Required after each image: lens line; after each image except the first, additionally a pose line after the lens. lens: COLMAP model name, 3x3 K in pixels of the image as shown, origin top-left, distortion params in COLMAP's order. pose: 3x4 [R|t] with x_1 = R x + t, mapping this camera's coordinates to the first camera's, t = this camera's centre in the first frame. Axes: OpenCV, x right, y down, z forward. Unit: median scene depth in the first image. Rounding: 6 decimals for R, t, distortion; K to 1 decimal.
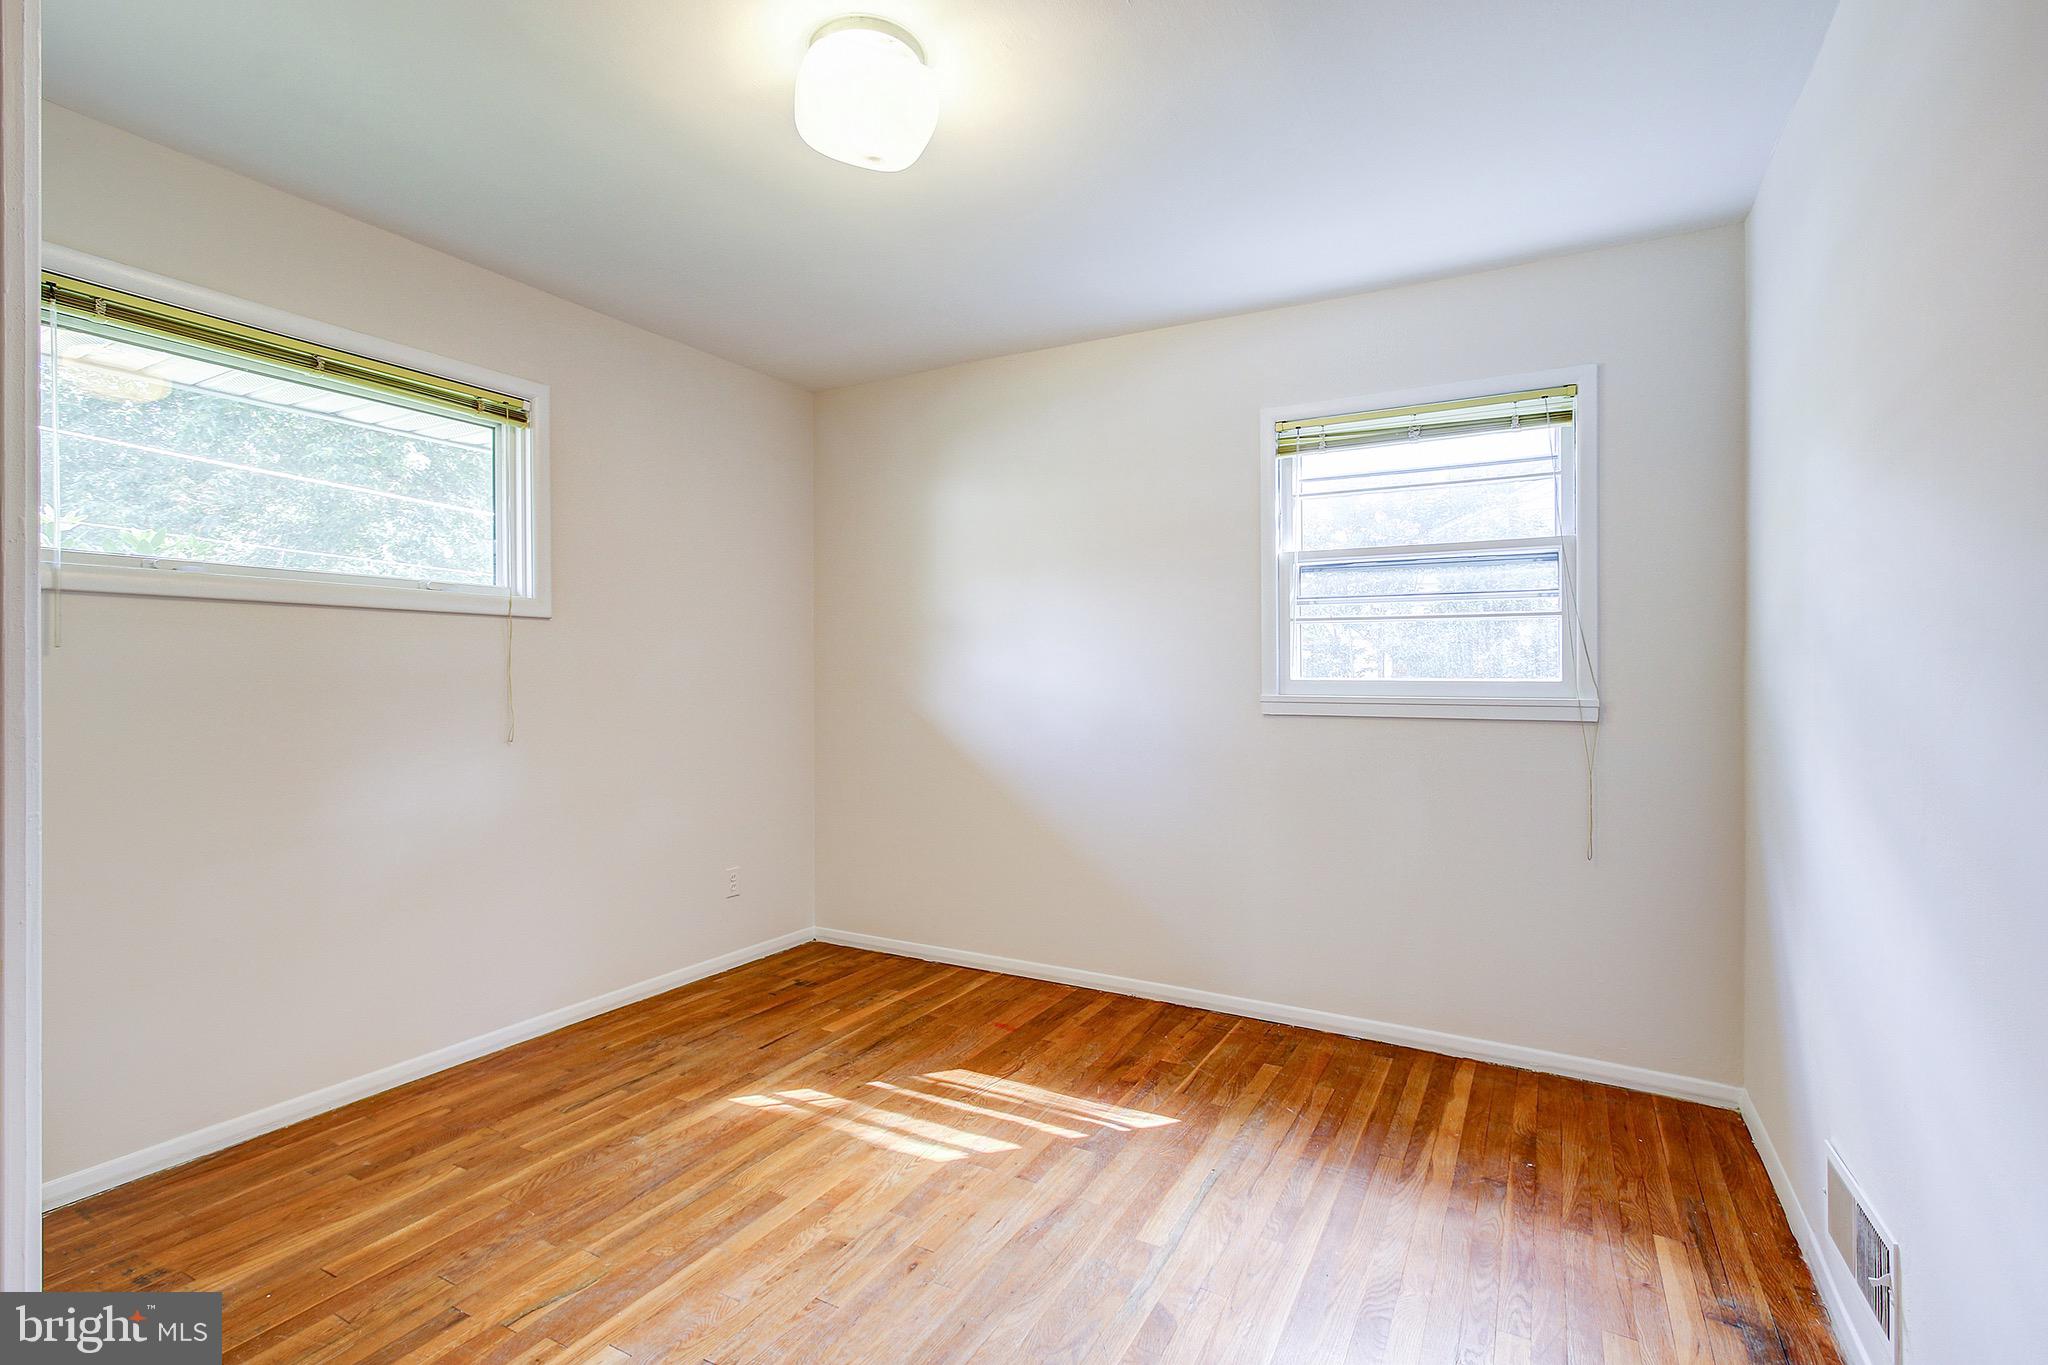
lens RADIAL K [[947.0, 0, 1024.3], [0, 947.0, 678.8], [0, 0, 1]] dist [-0.015908, 0.004507]
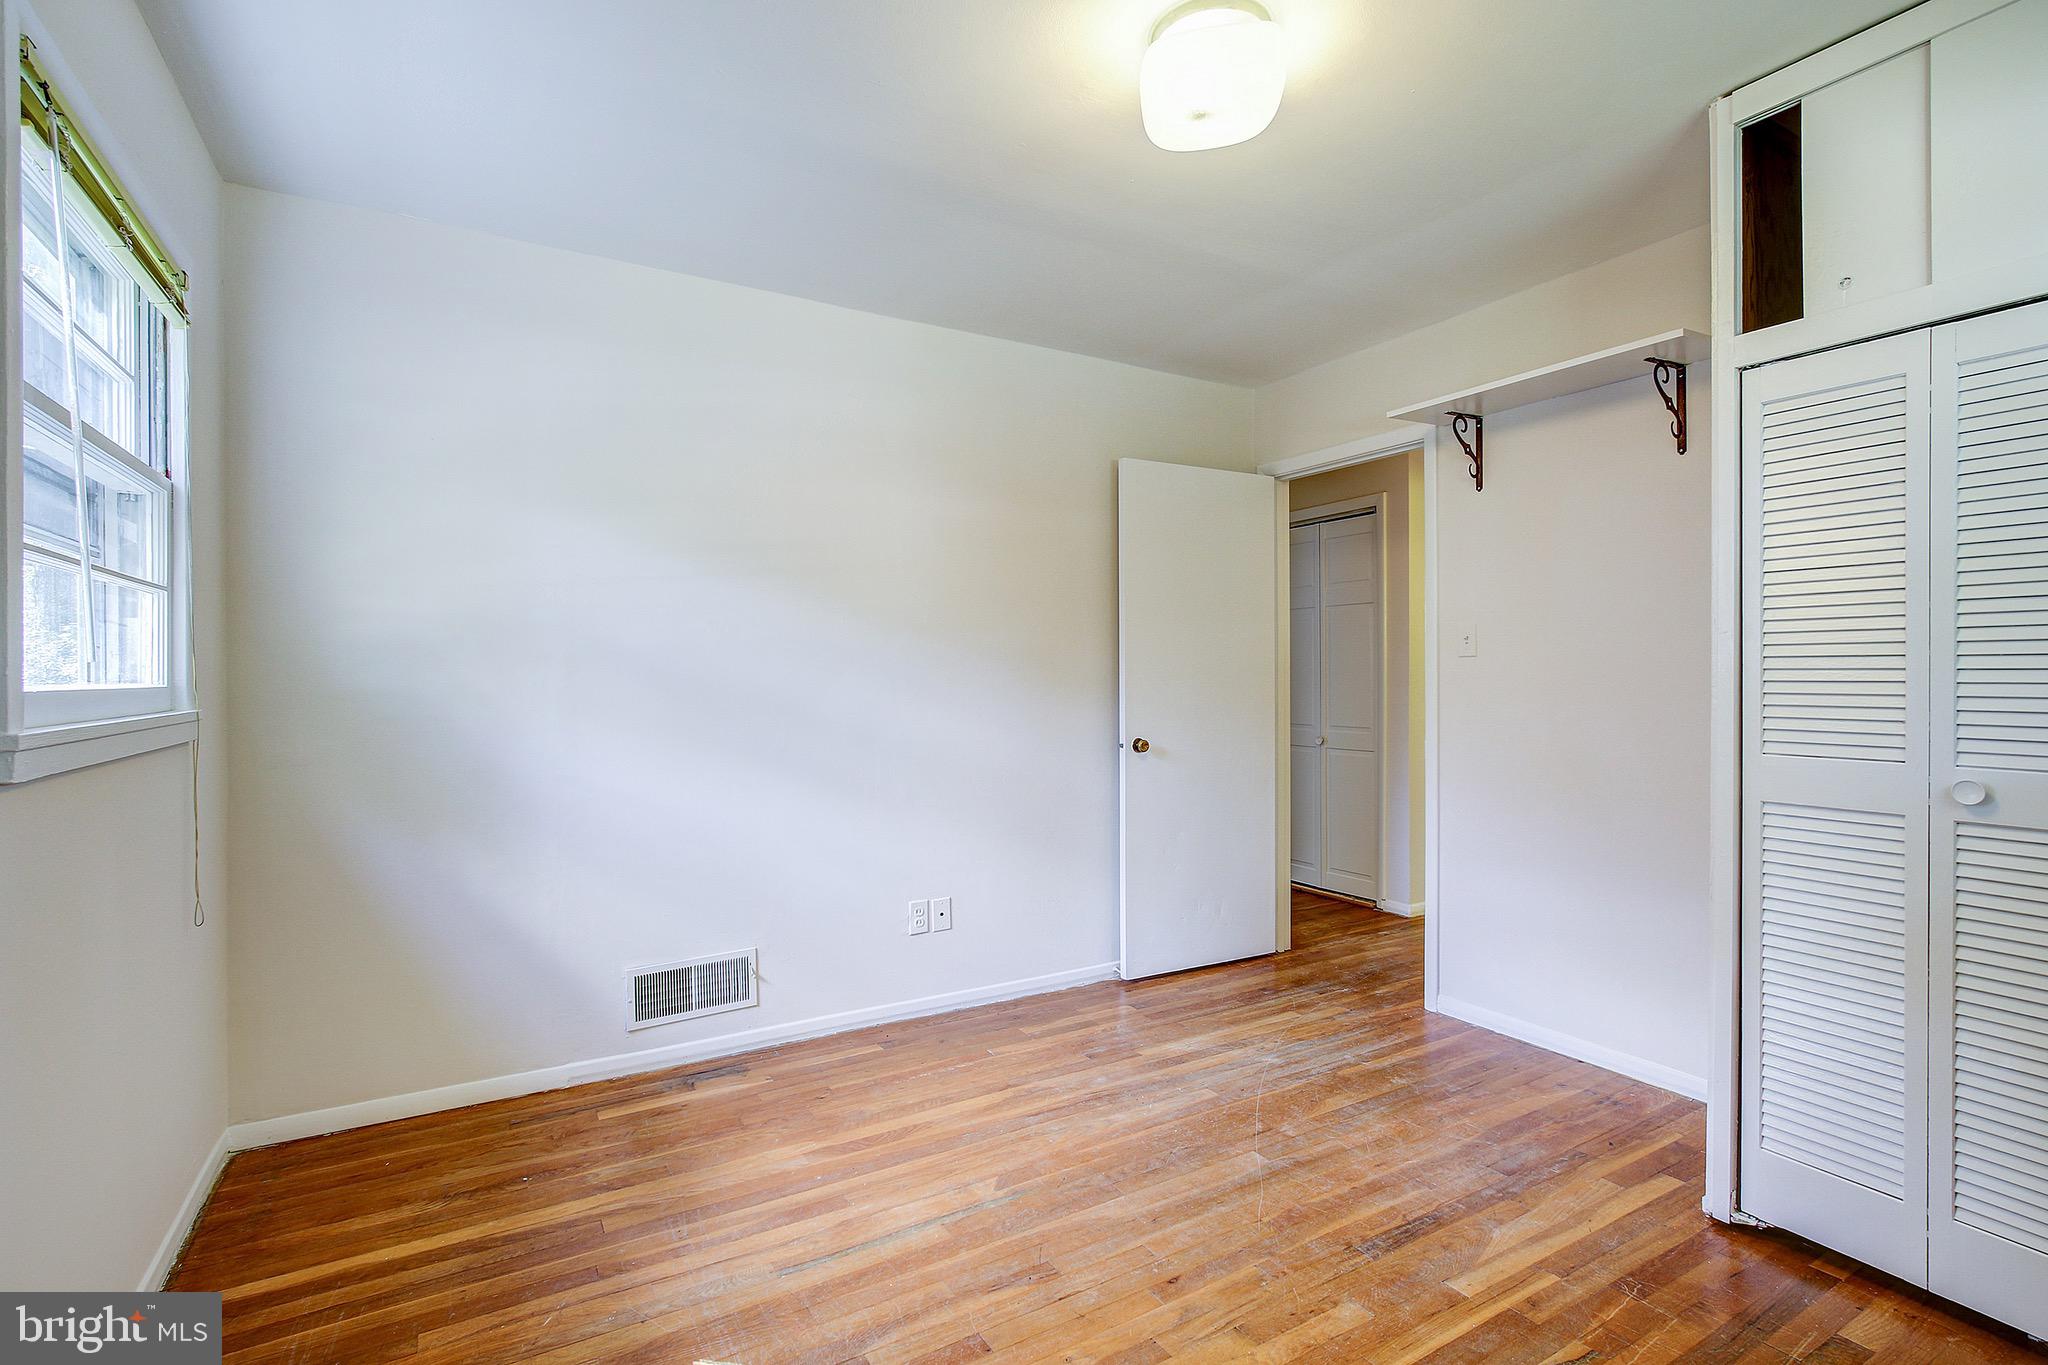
lens RADIAL K [[947.0, 0, 1022.1], [0, 947.0, 672.4], [0, 0, 1]] dist [-0.015908, 0.004507]
pose [[-0.857947, -0.011329, 0.513614, -0.381337], [-0.005469, 0.999902, 0.012920, -0.019248], [-0.513710, 0.008276, -0.857924, 1.522664]]
